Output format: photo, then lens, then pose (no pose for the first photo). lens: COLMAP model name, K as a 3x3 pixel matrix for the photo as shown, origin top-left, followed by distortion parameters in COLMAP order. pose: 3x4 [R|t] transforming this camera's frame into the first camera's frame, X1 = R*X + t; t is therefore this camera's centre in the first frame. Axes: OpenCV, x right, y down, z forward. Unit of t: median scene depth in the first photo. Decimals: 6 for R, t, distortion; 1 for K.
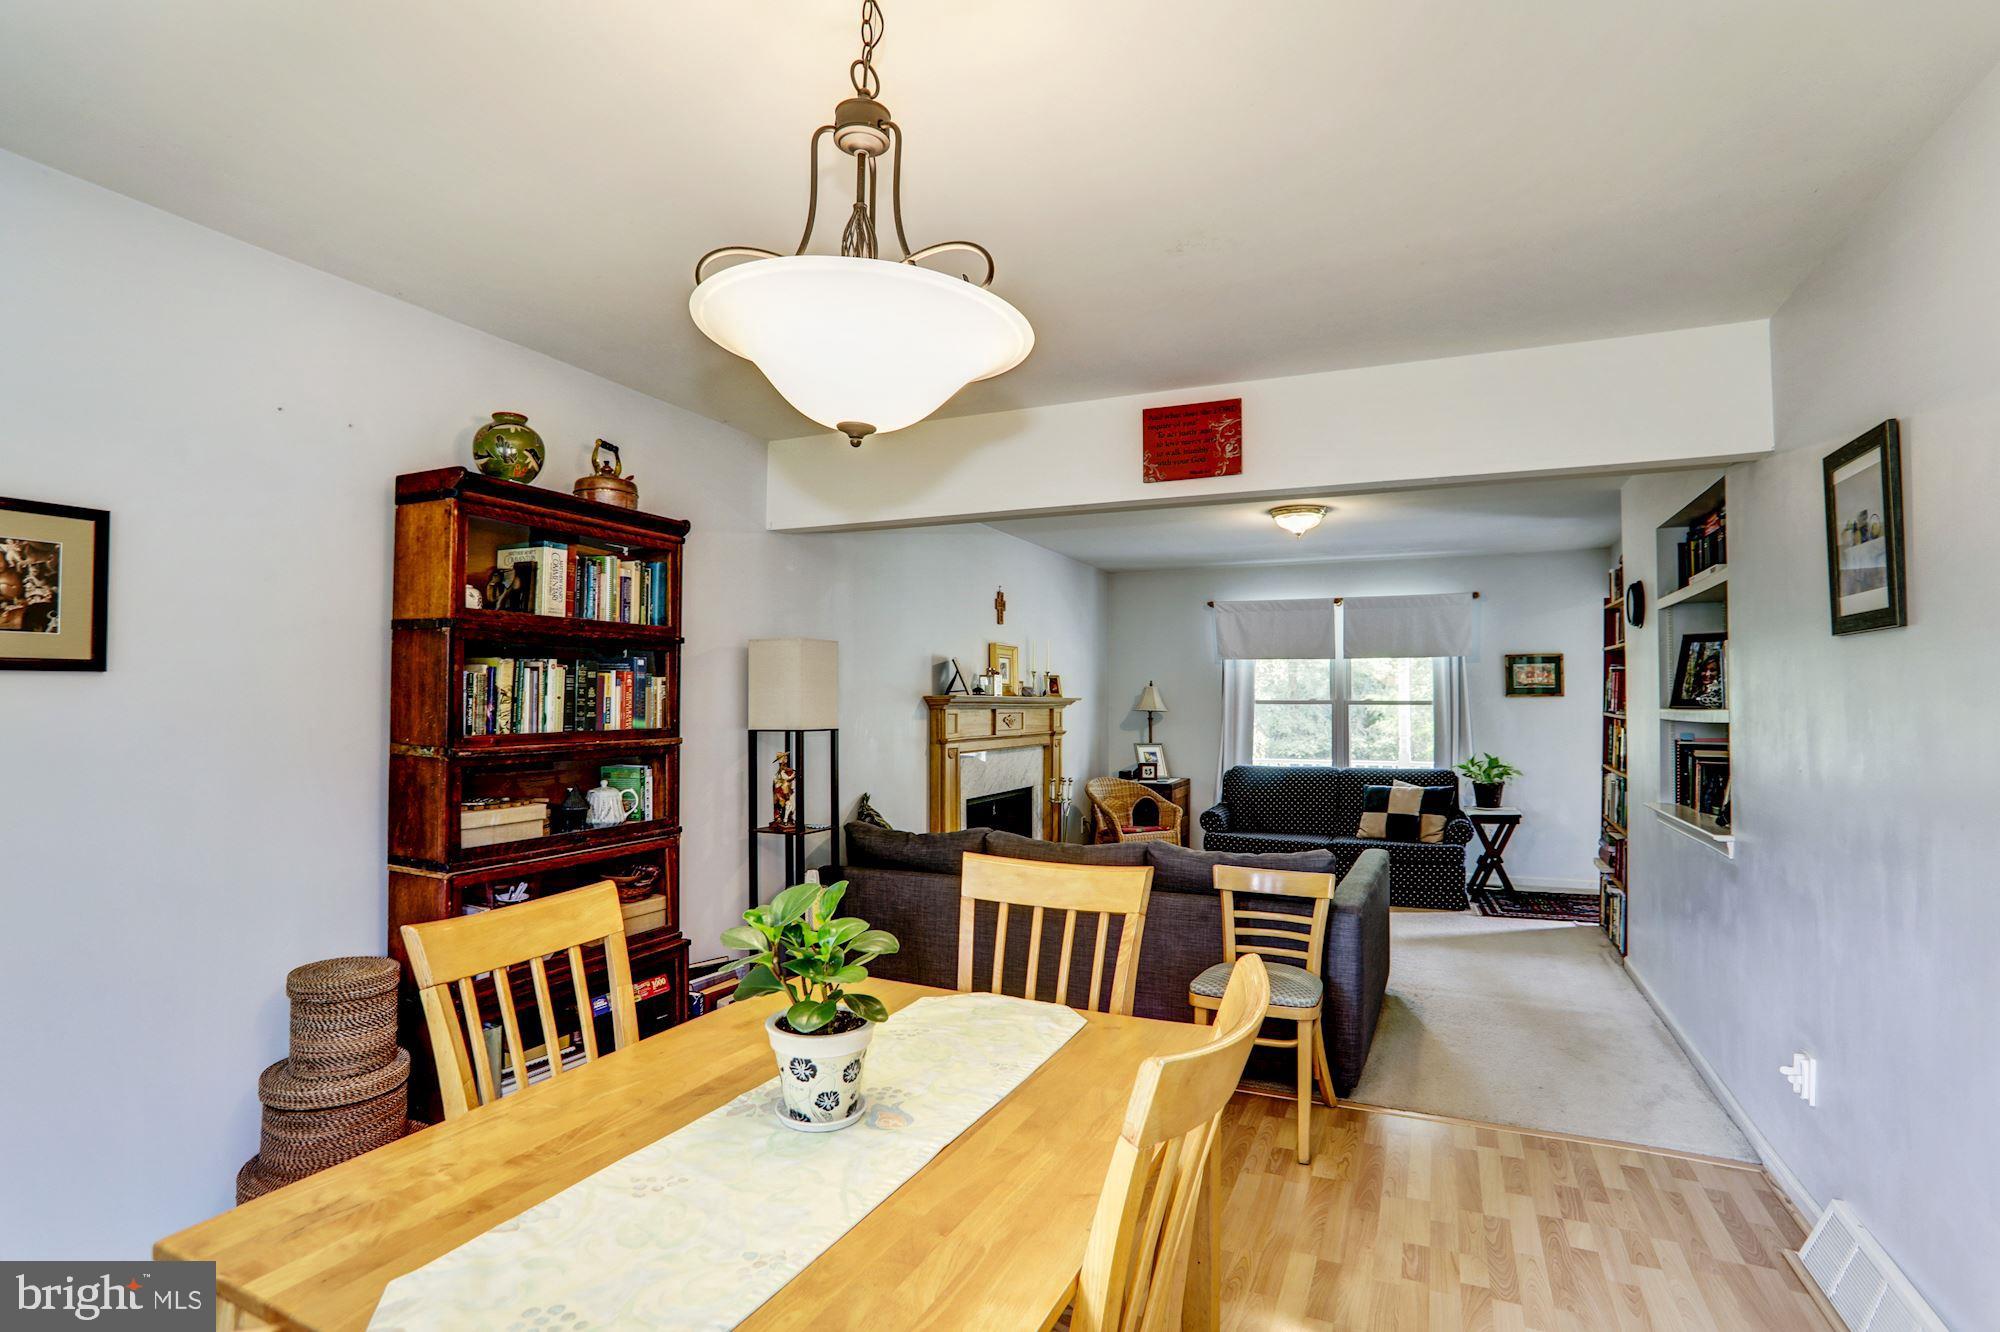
lens RADIAL K [[992.2, 0, 1000.0], [0, 992.2, 666.0], [0, 0, 1]] dist [-0.070353, 0.028077]
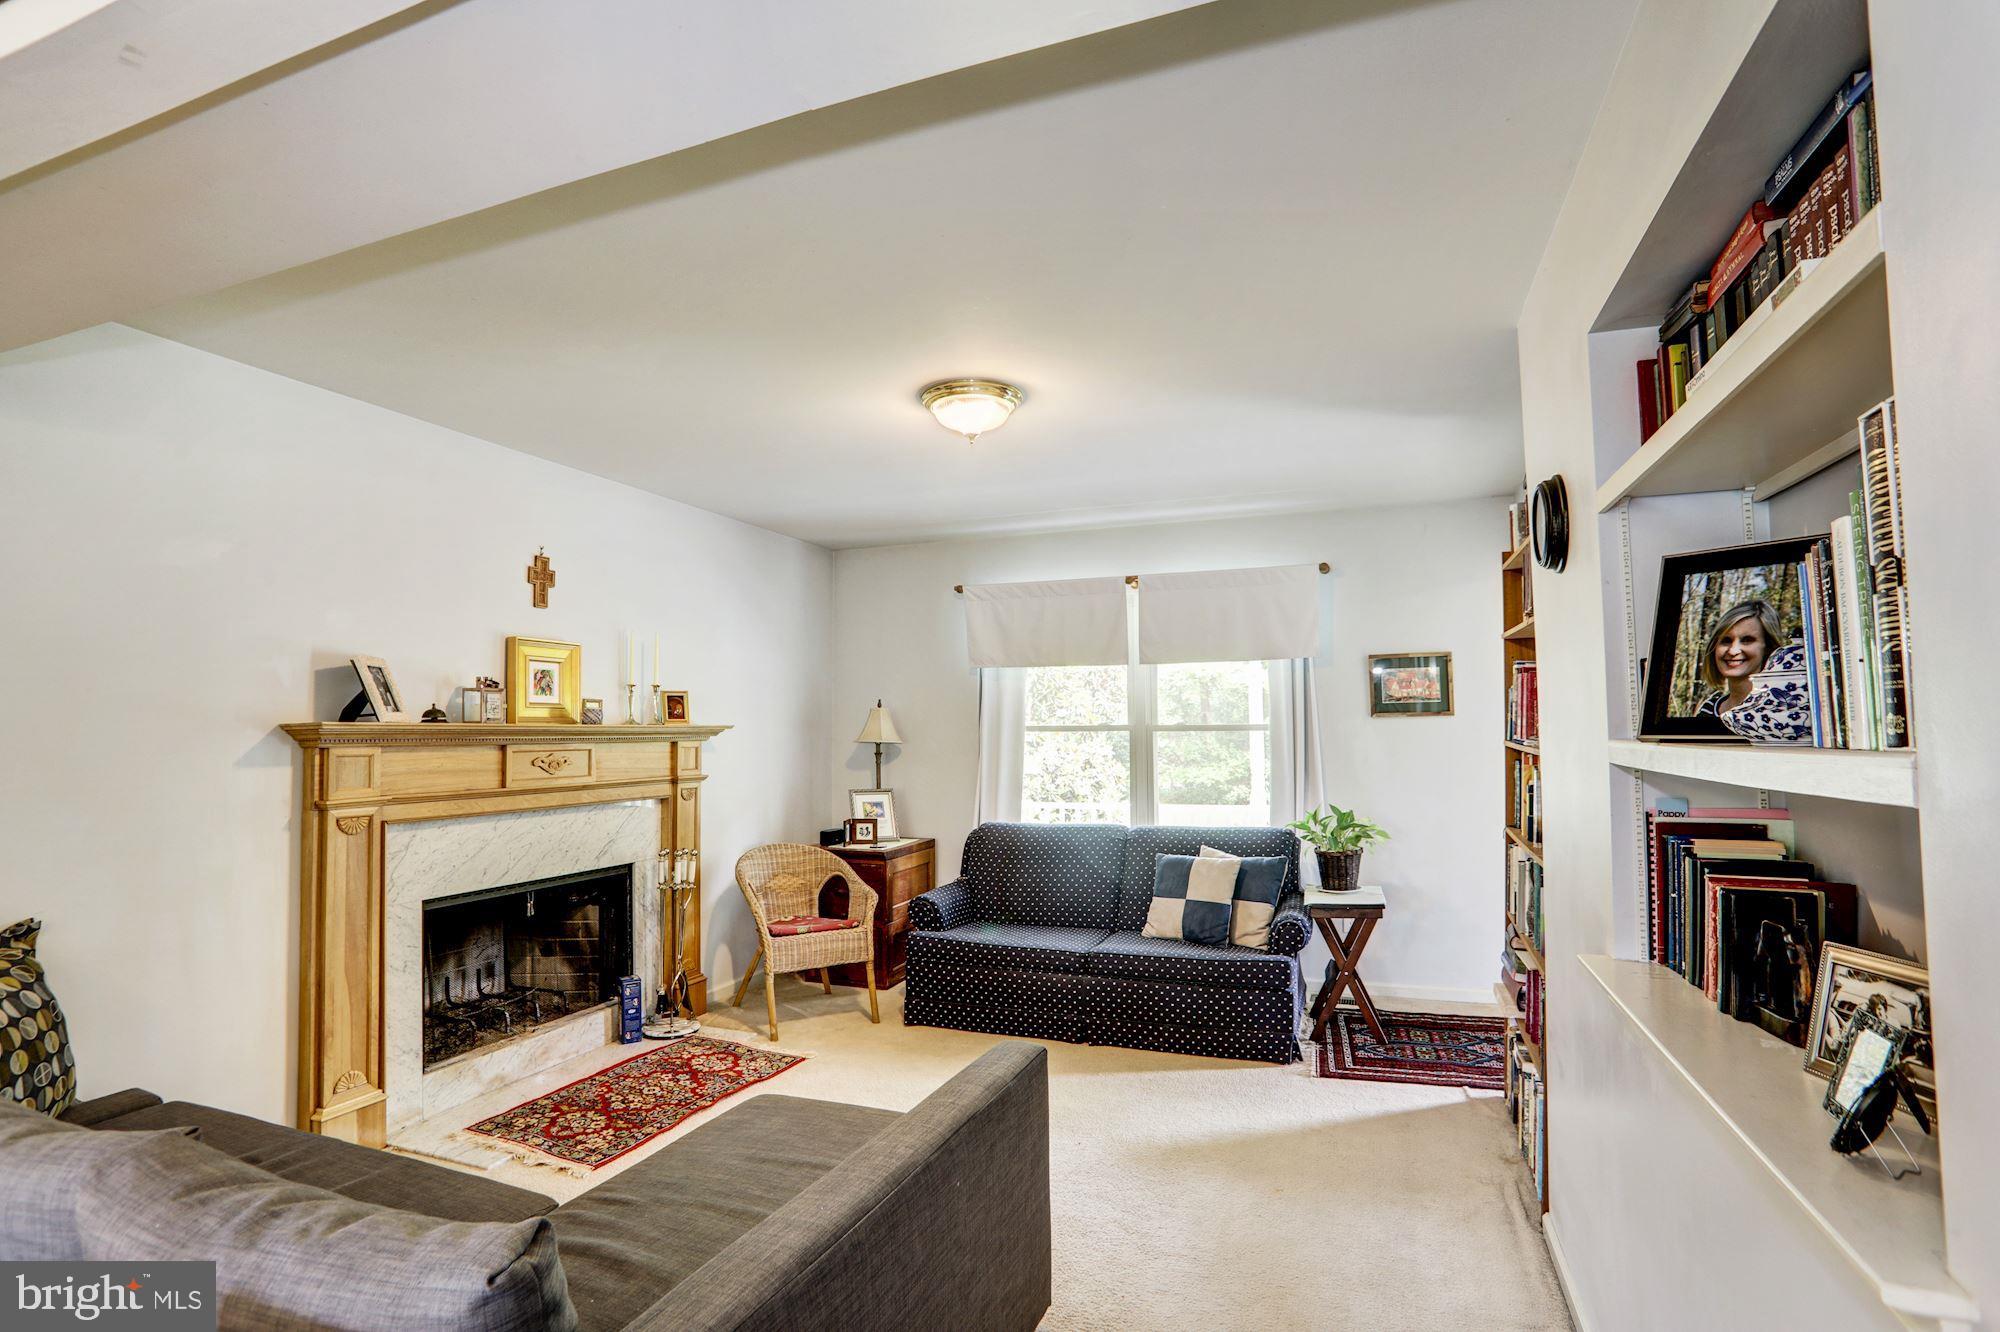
lens RADIAL K [[992.2, 0, 1000.0], [0, 992.2, 666.0], [0, 0, 1]] dist [-0.070353, 0.028077]
pose [[0.998167, -0.006251, 0.060192, 0.237727], [0.007835, 0.999628, -0.026116, 0.012444], [-0.060006, 0.026540, 0.997845, 0.359754]]
